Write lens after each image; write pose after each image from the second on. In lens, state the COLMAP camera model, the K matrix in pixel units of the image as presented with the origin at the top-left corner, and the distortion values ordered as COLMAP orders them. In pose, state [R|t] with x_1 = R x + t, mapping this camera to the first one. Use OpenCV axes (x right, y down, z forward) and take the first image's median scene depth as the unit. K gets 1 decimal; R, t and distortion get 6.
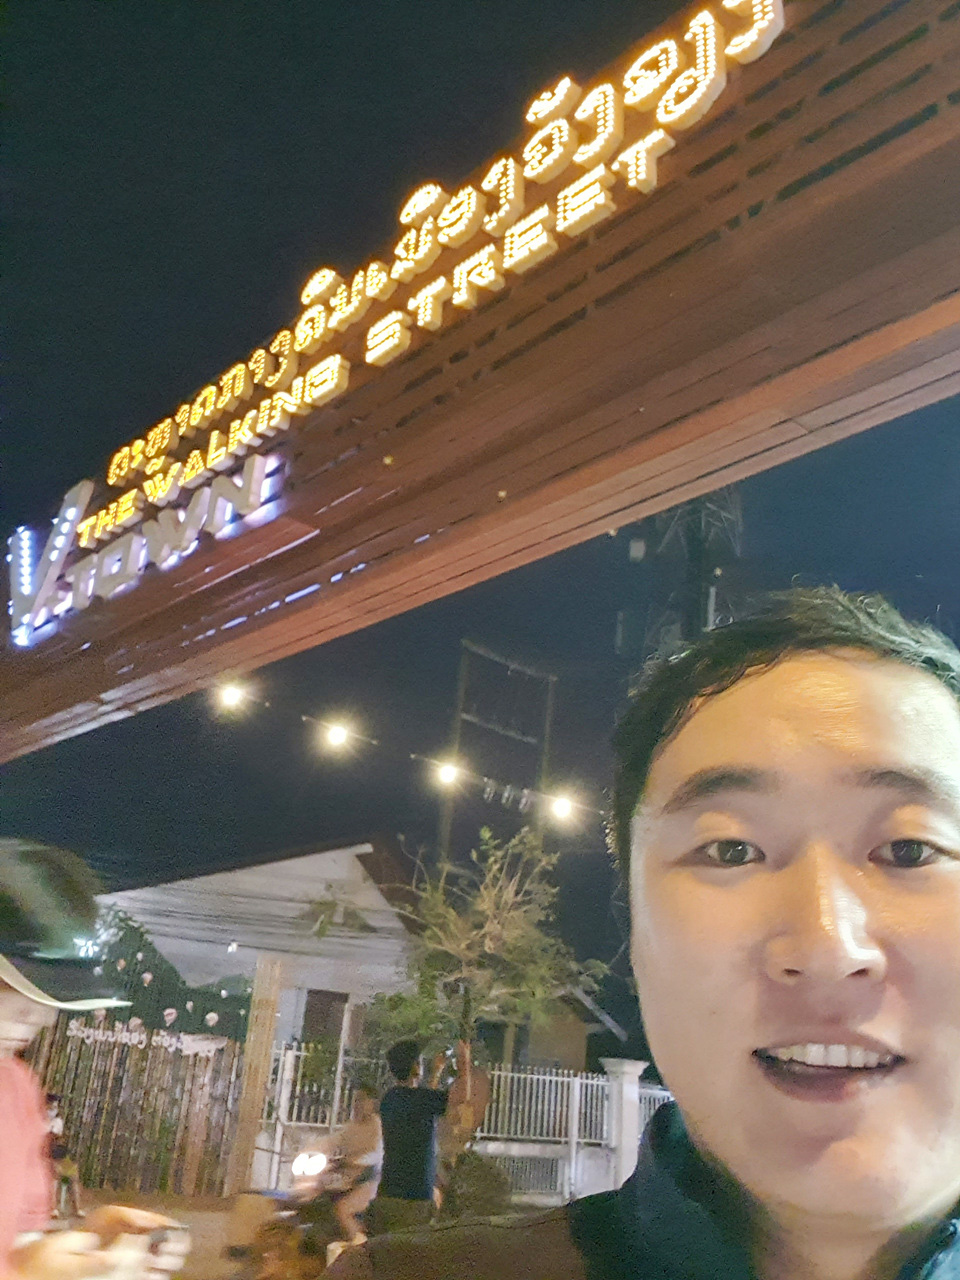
lens RADIAL K [[1233.4, 0, 485.3], [0, 1233.4, 664.2], [0, 0, 1]] dist [0.044042, 0.000000]
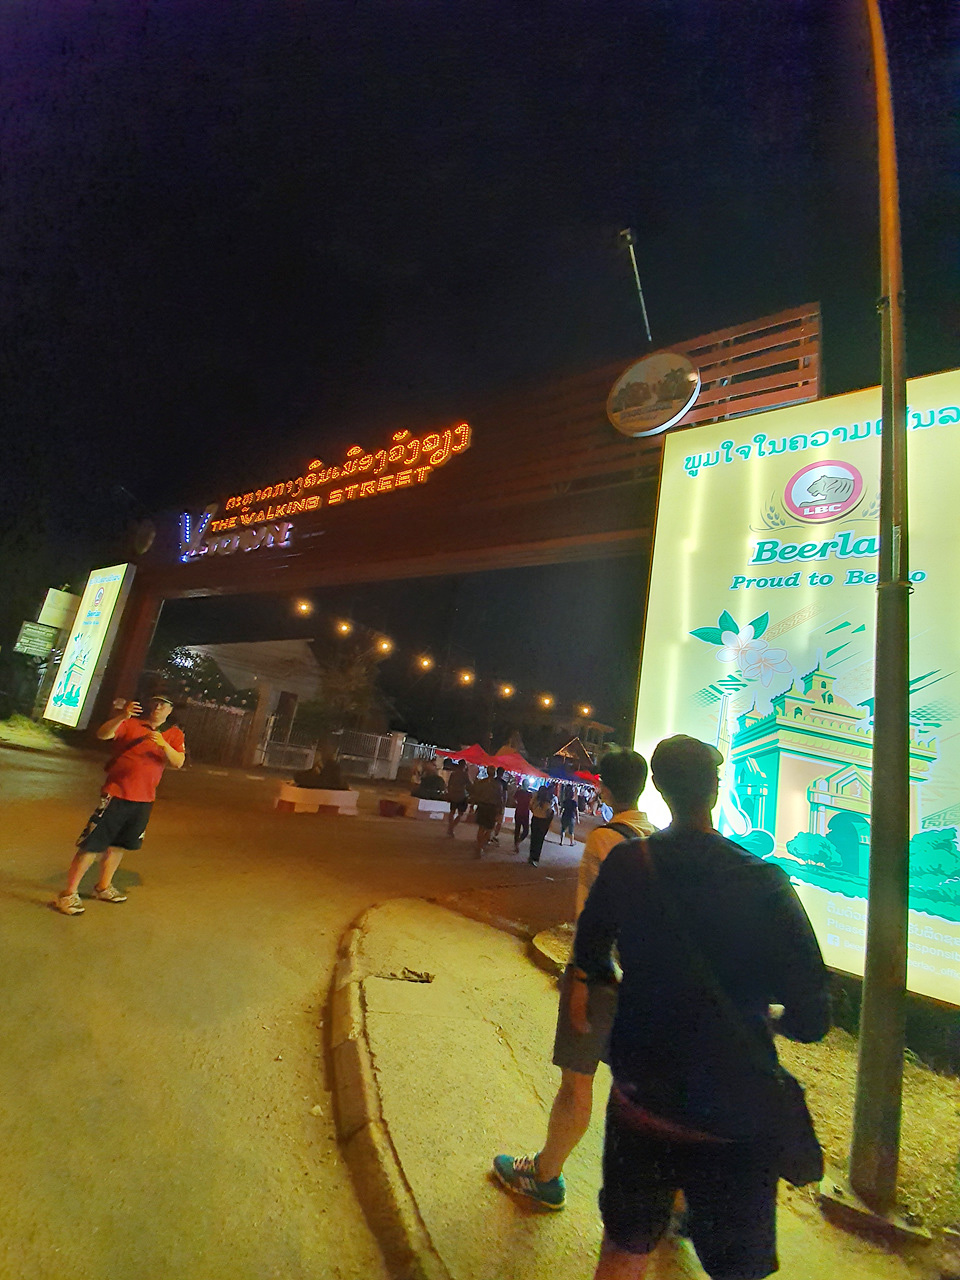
lens RADIAL K [[515.1, 0, 469.1], [0, 515.1, 664.5], [0, 0, 1]] dist [0.016746, 0.000394]
pose [[0.969602, 0.133871, 0.204817, 0.023877], [-0.169752, 0.970884, 0.169022, -0.119724], [-0.176227, -0.198652, 0.964096, -0.274136]]
